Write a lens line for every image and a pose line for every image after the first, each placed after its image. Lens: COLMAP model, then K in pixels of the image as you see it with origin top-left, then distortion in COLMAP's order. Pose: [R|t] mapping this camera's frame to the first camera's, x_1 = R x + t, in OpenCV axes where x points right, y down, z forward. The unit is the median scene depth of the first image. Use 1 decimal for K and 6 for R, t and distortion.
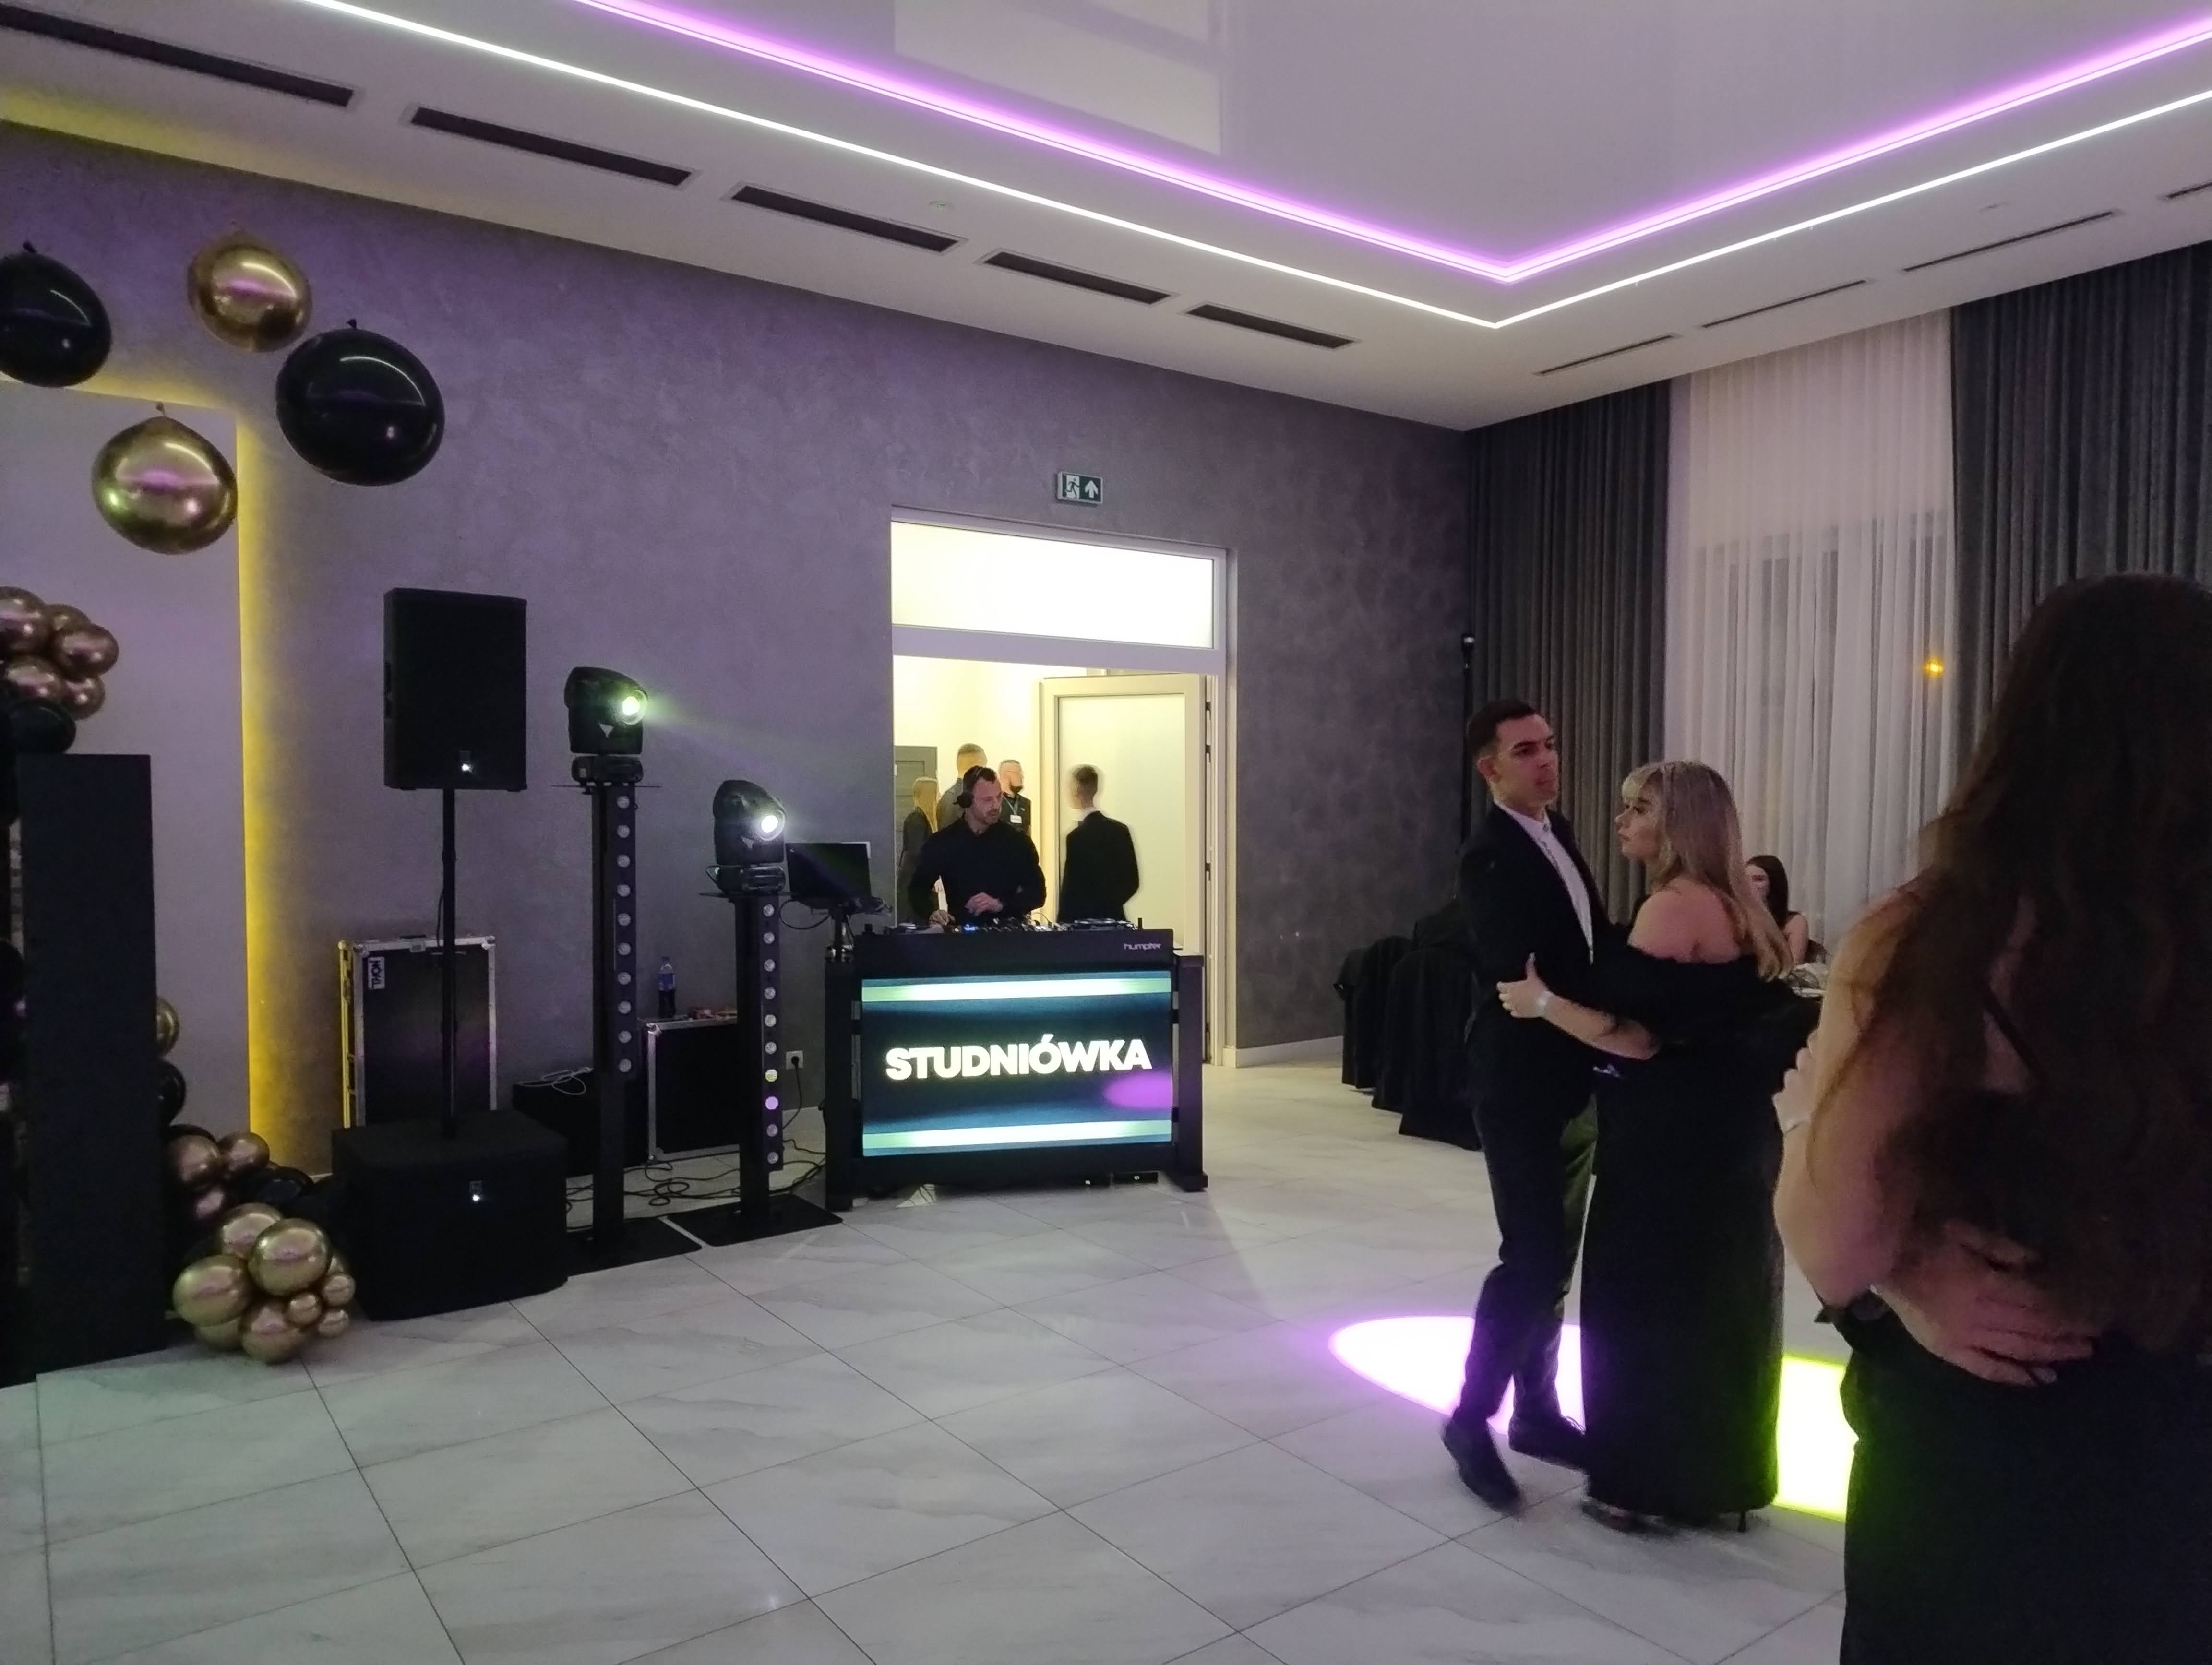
lens RADIAL K [[1525.7, 0, 1127.2], [0, 1525.7, 835.6], [0, 0, 1]] dist [0.047588, -0.046973]
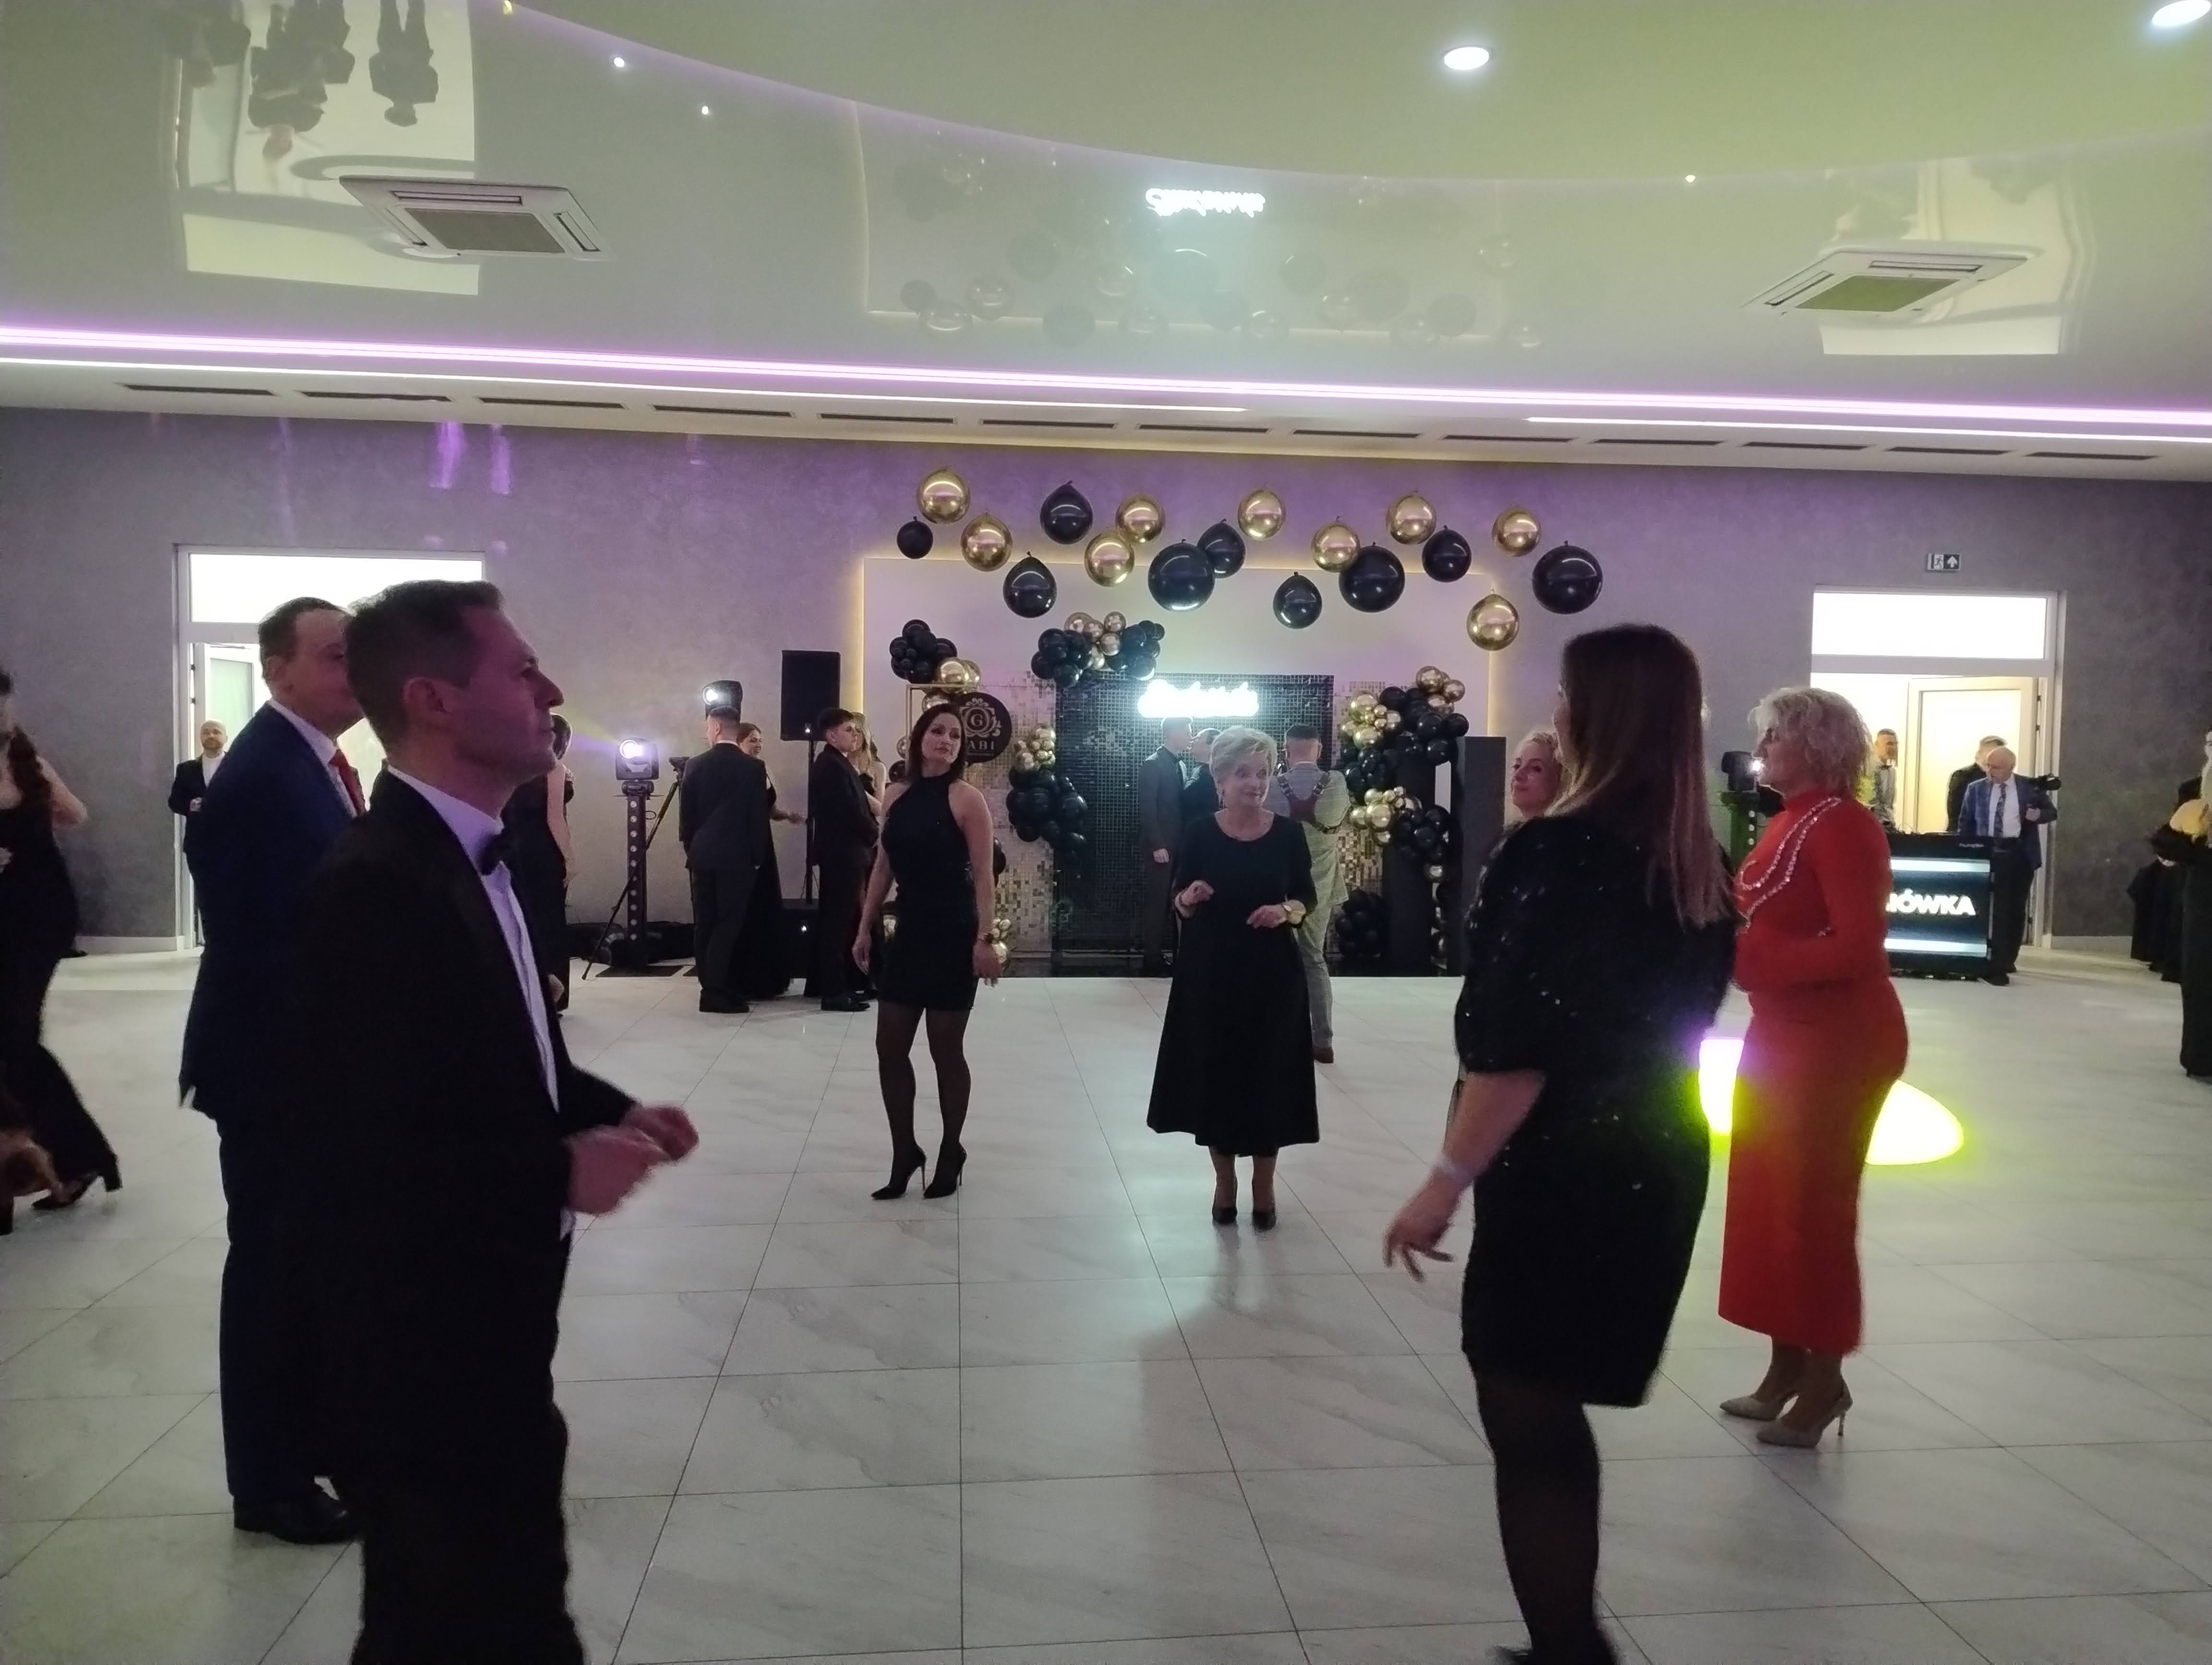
lens RADIAL K [[1525.7, 0, 1114.1], [0, 1525.7, 791.1], [0, 0, 1]] dist [0.047588, -0.046973]
pose [[0.860919, 0.029558, -0.507883, 0.060394], [-0.028415, 0.999546, 0.010005, 0.020222], [0.507949, 0.005818, 0.861368, -1.035363]]
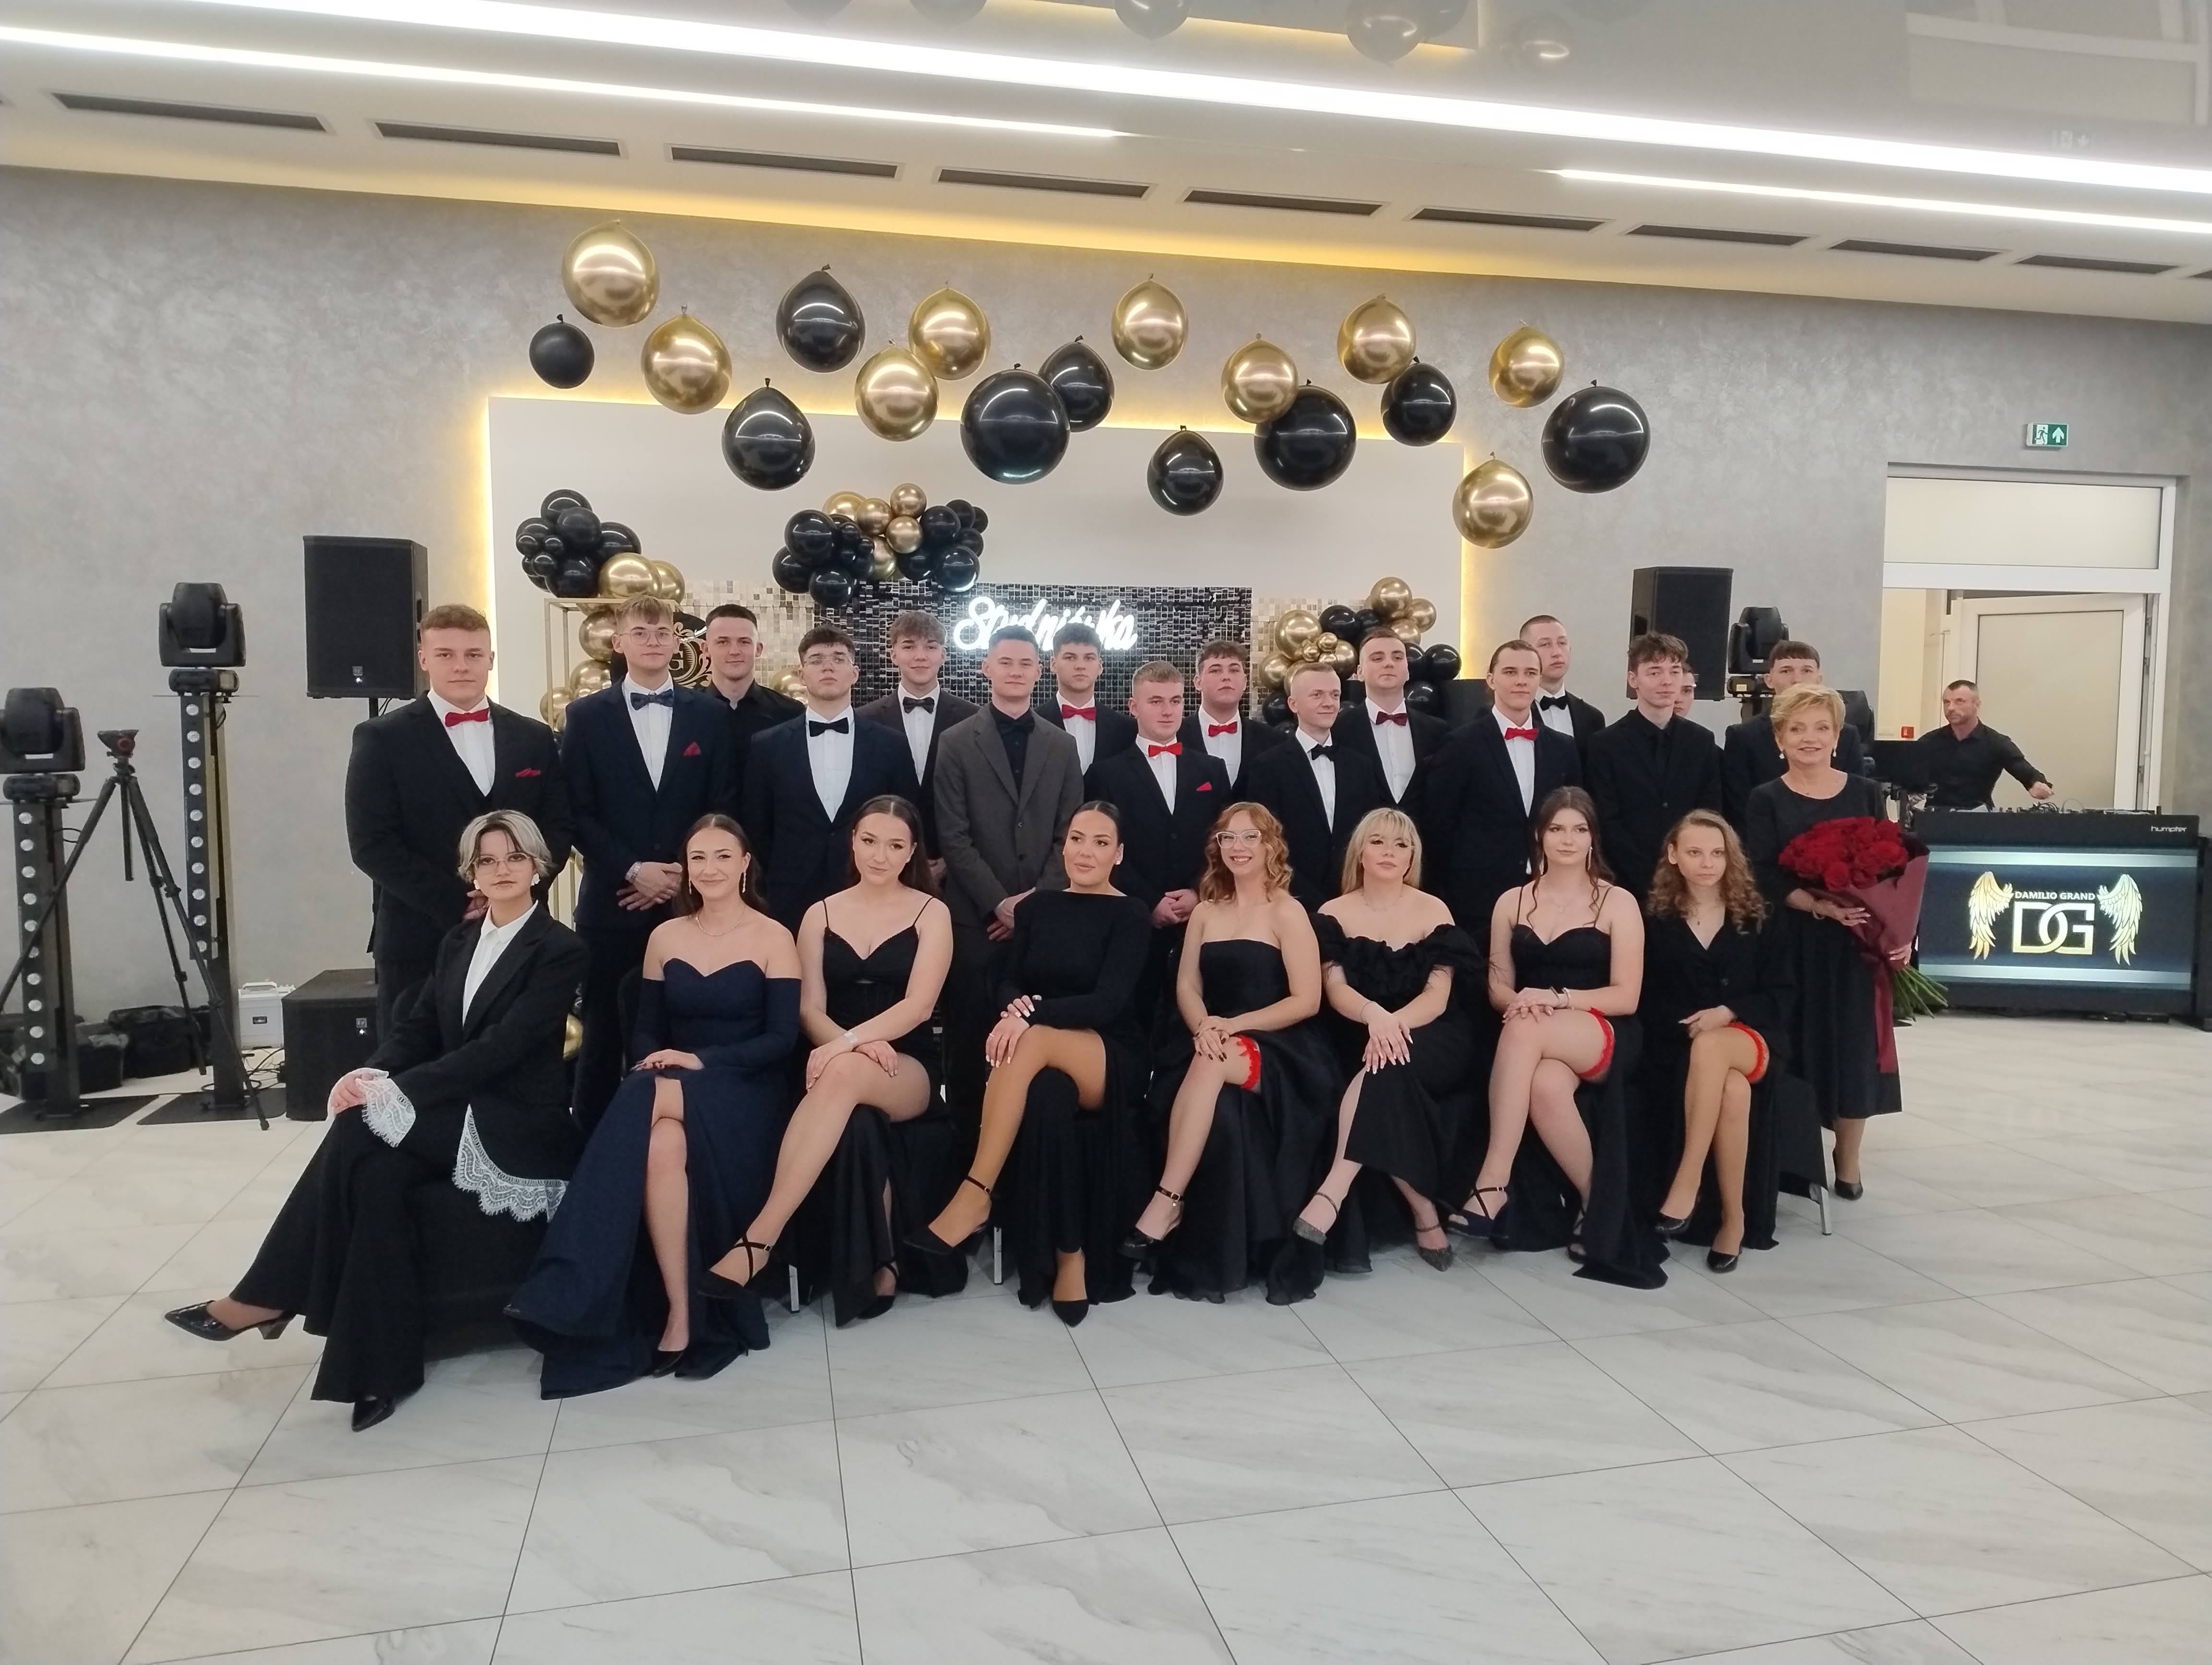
lens RADIAL K [[1525.7, 0, 1112.9], [0, 1525.7, 820.2], [0, 0, 1]] dist [0.047588, -0.046973]
pose [[0.920811, 0.031502, -0.388734, -0.285375], [-0.012231, 0.998575, 0.051950, 0.011818], [0.389816, -0.043081, 0.919884, -0.455021]]
